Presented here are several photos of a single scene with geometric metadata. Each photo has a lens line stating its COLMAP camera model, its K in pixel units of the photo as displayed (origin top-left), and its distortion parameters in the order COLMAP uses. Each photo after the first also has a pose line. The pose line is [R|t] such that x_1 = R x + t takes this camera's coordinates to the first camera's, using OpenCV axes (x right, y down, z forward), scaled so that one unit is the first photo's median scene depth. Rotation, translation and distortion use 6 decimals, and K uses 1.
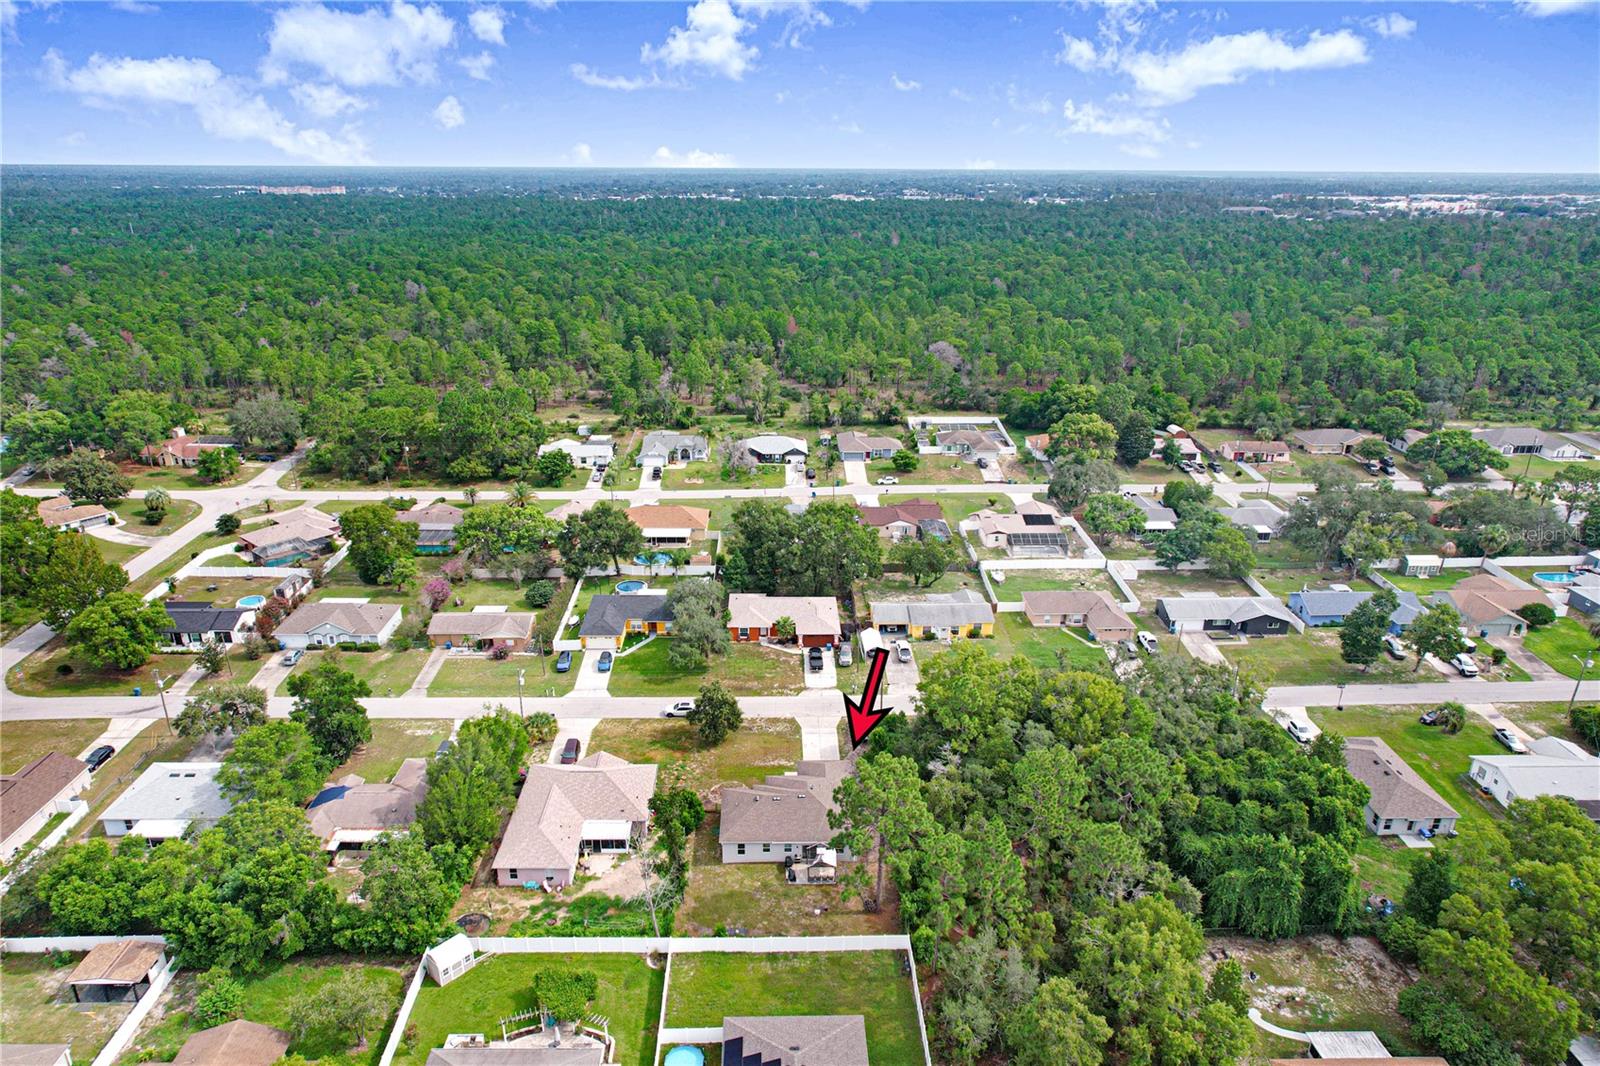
lens RADIAL K [[1015.1, 0, 797.5], [0, 1015.1, 554.0], [0, 0, 1]] dist [-0.047949, 0.047741]
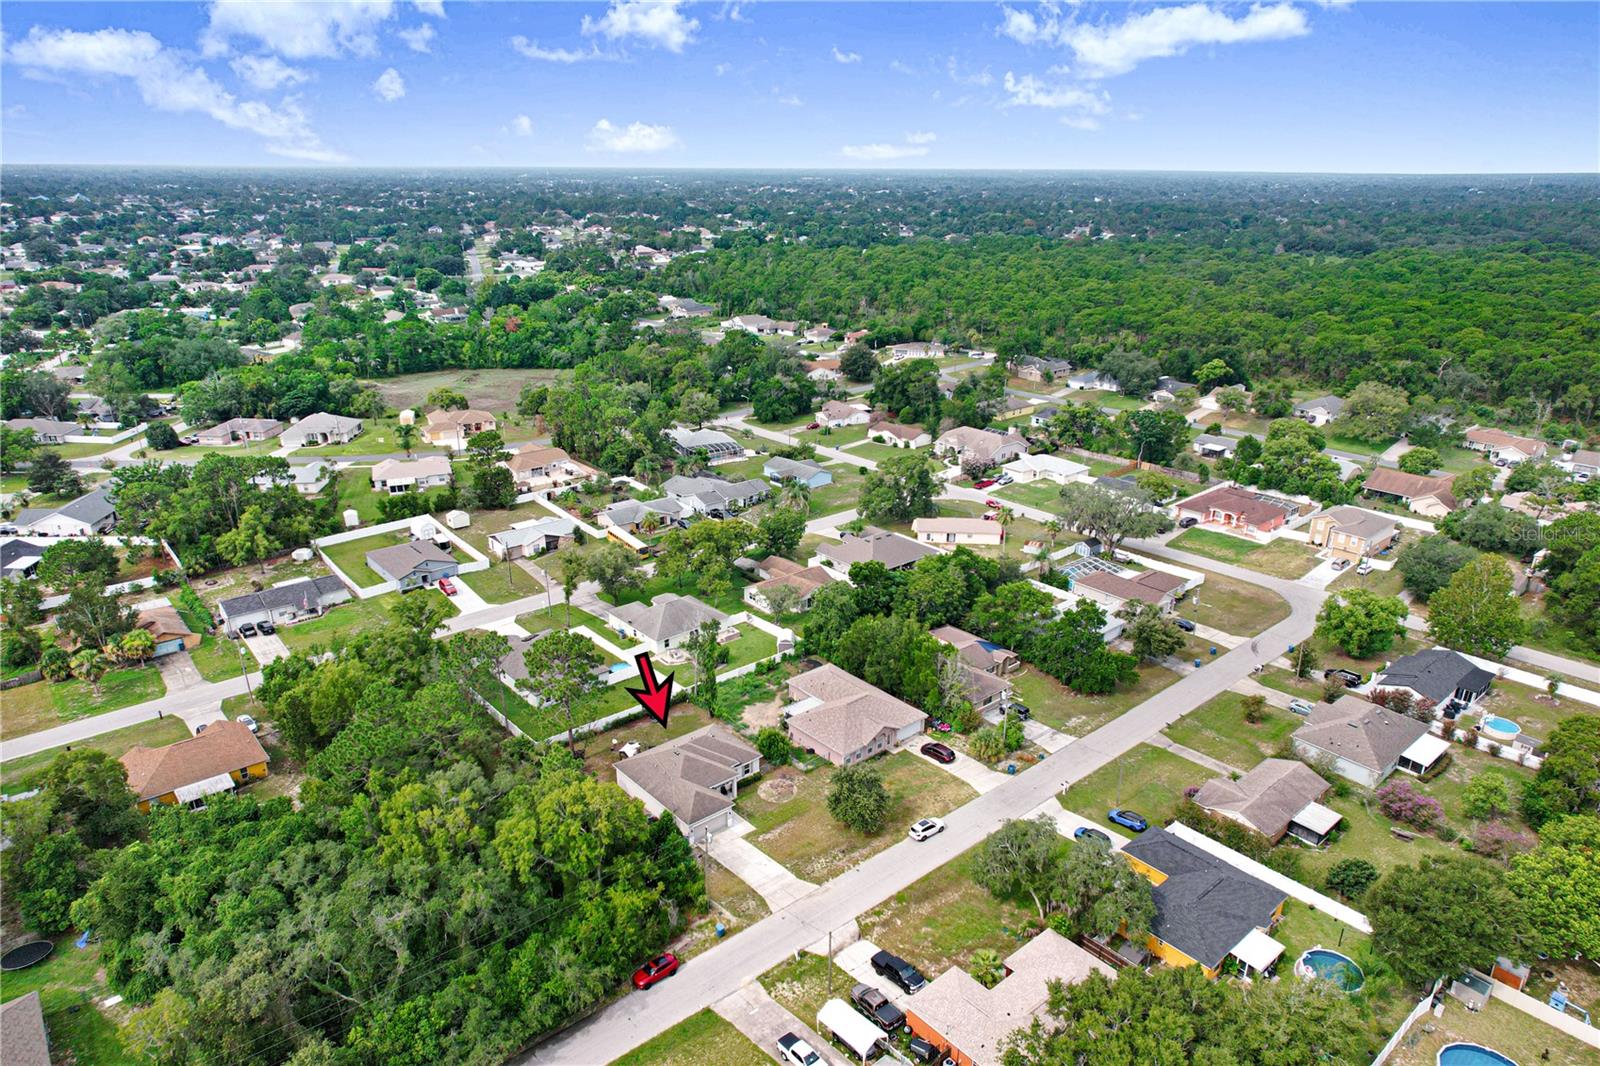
lens RADIAL K [[1018.6, 0, 793.5], [0, 1018.6, 530.1], [0, 0, 1]] dist [-0.027298, 0.001147]
pose [[-0.782139, 0.197847, -0.590860, 0.363322], [-0.232882, 0.786717, 0.571701, -0.429798], [0.577949, 0.584750, -0.569247, 1.131713]]
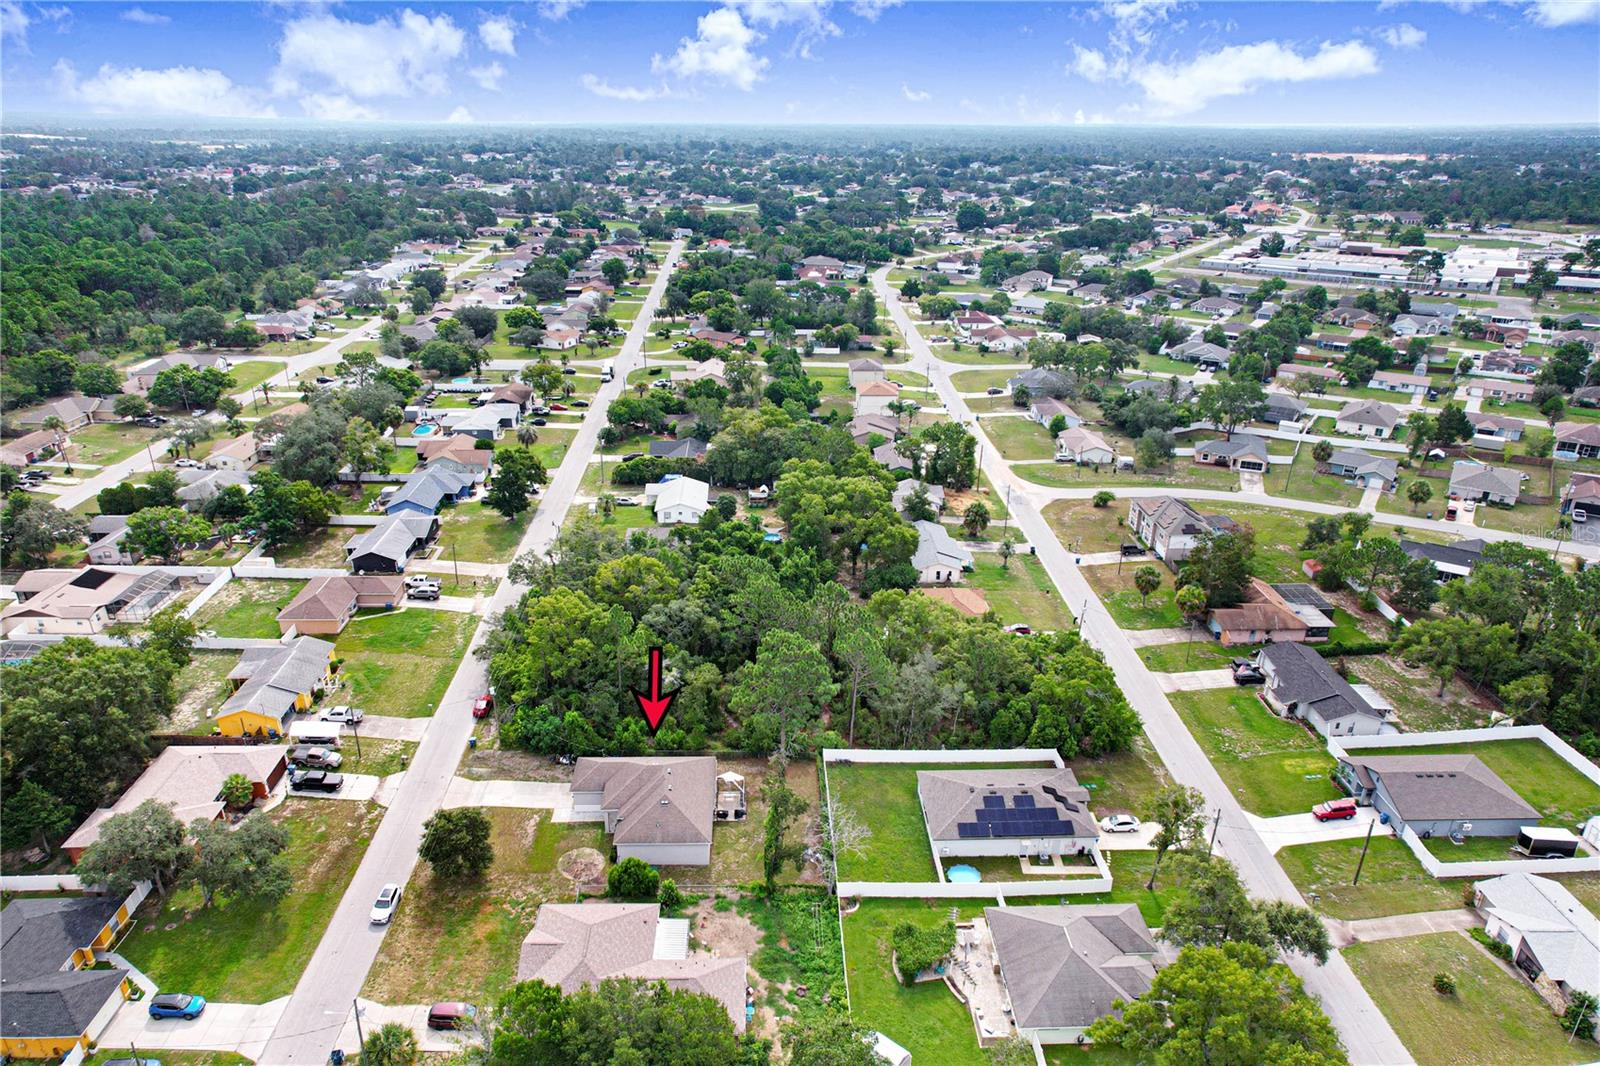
lens RADIAL K [[1015.1, 0, 797.5], [0, 1015.1, 554.0], [0, 0, 1]] dist [-0.047949, 0.047741]
pose [[0.011316, -0.404802, 0.914335, -0.588839], [0.346385, 0.859365, 0.376178, -0.200507], [-0.938024, 0.312455, 0.149942, 0.489364]]
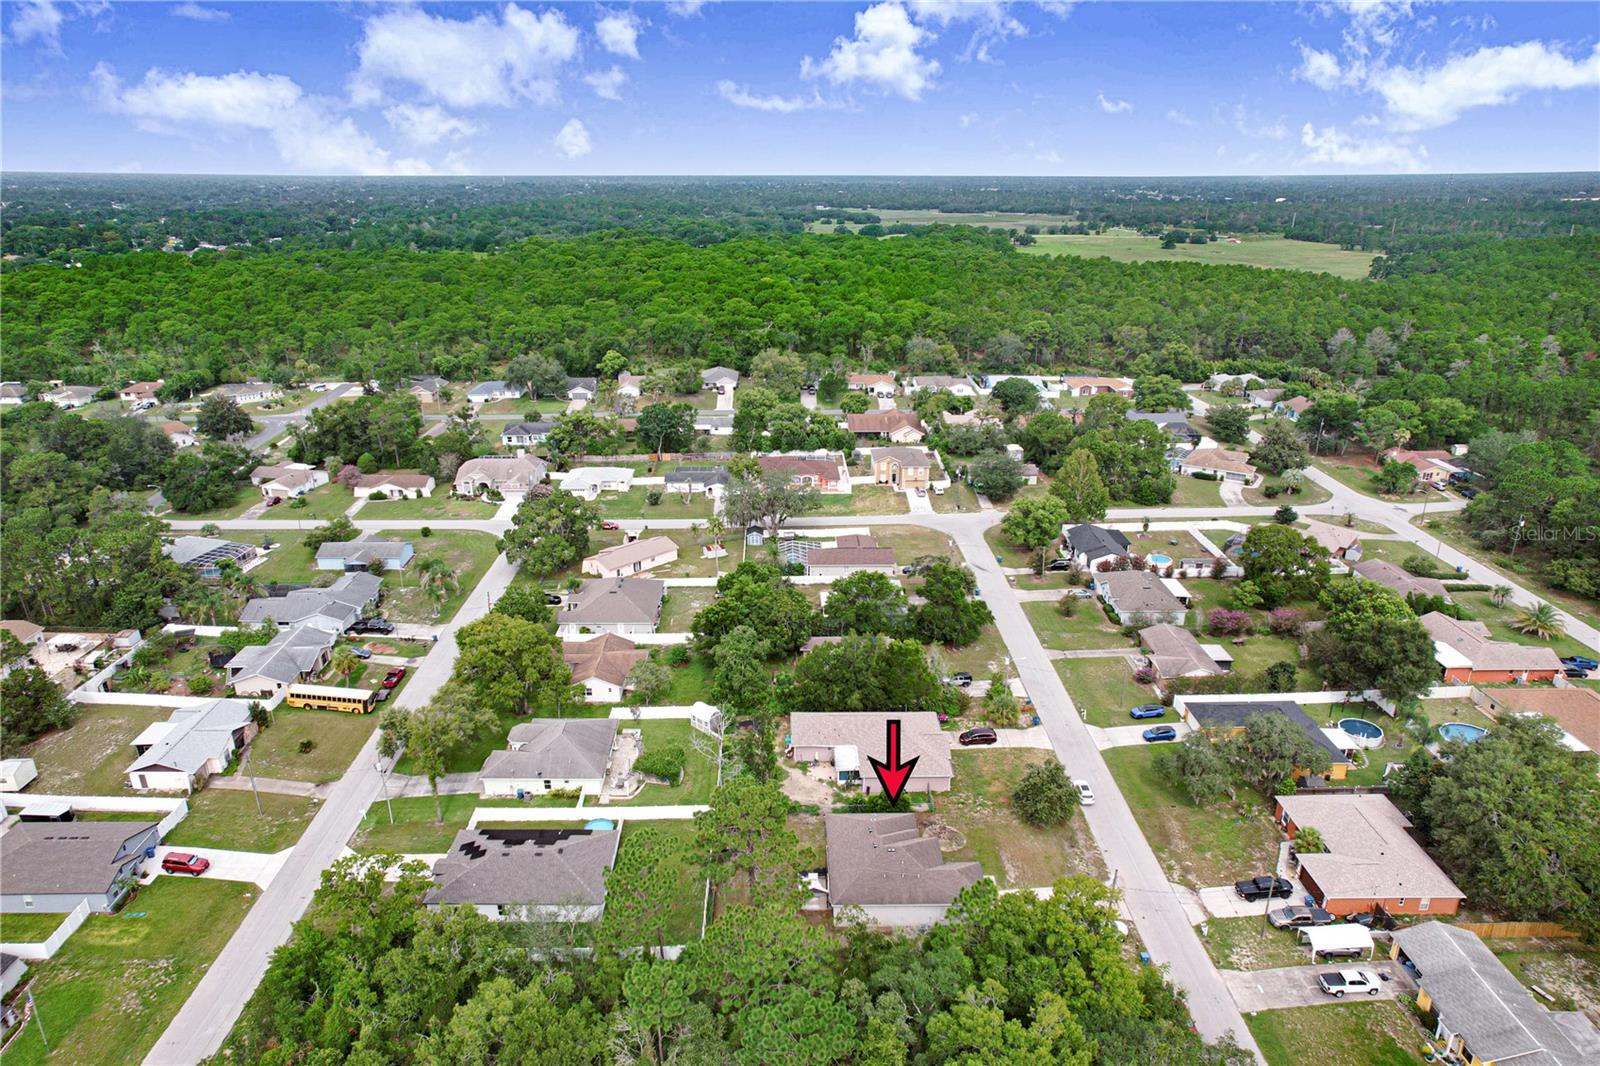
lens RADIAL K [[1018.6, 0, 793.5], [0, 1018.6, 530.1], [0, 0, 1]] dist [-0.027298, 0.001147]
pose [[-0.011015, 0.321791, -0.946747, 0.569302], [-0.360295, 0.881930, 0.303953, -0.195134], [0.932774, 0.344456, 0.106225, 0.537459]]
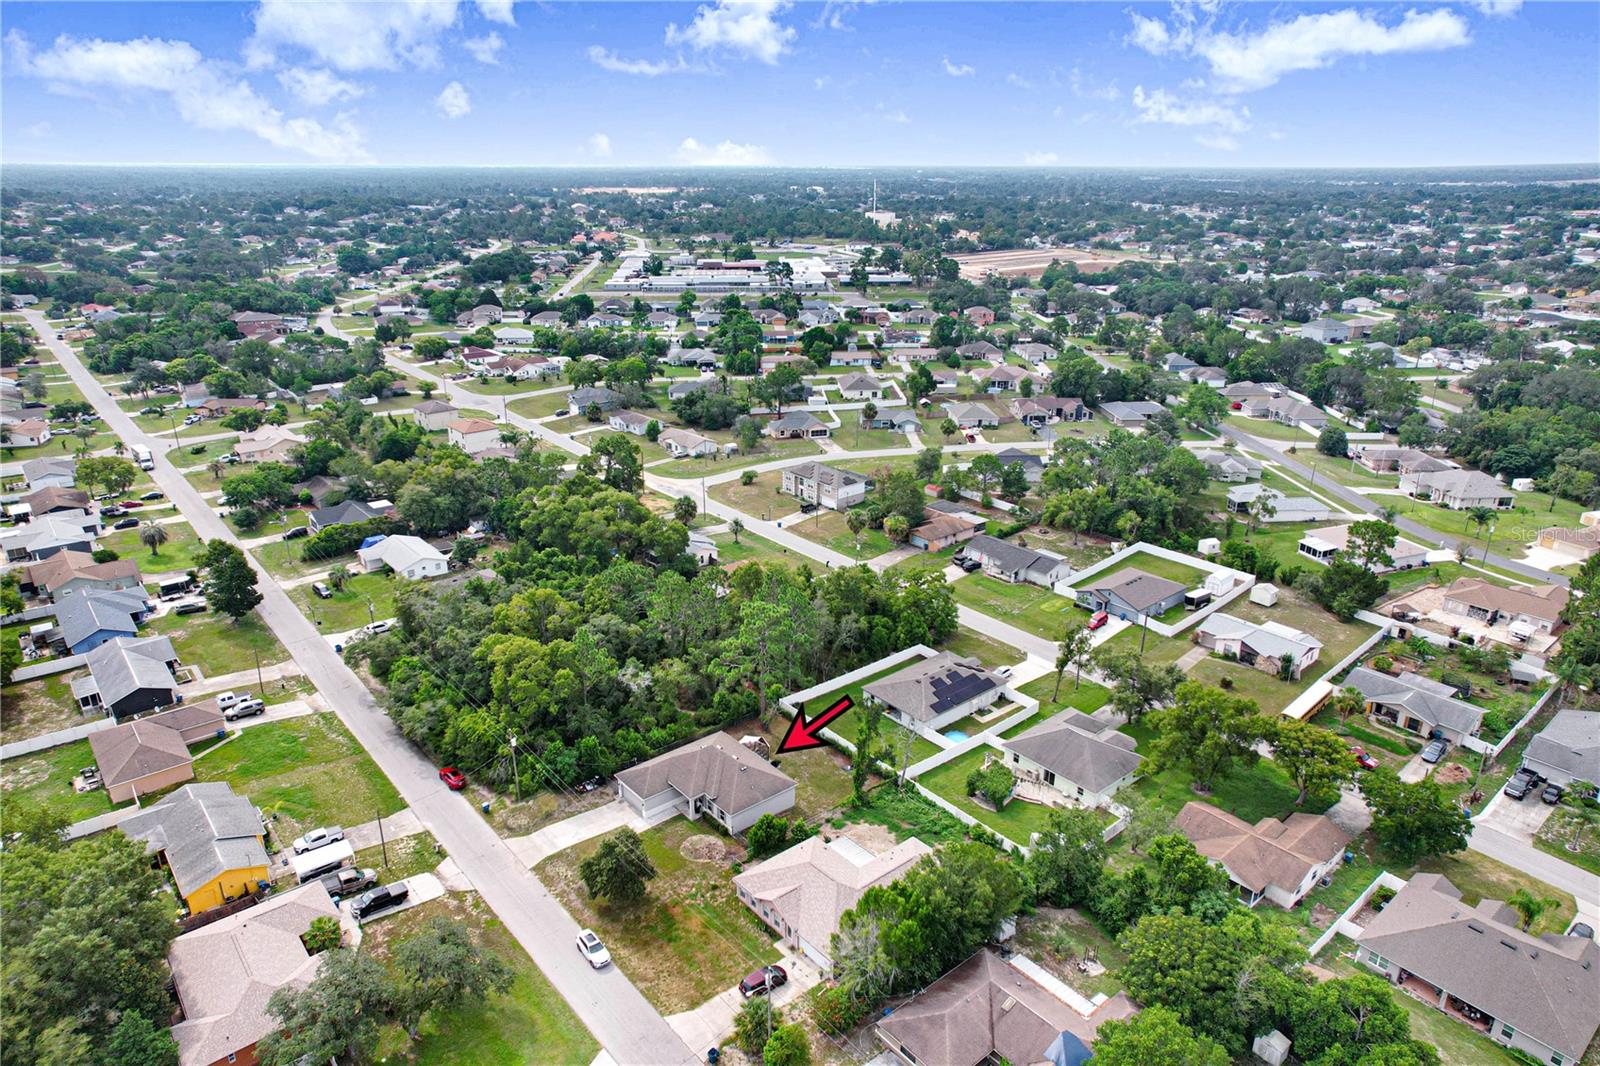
lens RADIAL K [[1015.1, 0, 797.5], [0, 1015.1, 554.0], [0, 0, 1]] dist [-0.047949, 0.047741]
pose [[-0.617298, -0.295235, 0.729232, -0.559920], [0.266842, 0.793398, 0.547096, -0.360370], [-0.740093, 0.532311, -0.410982, 0.928126]]
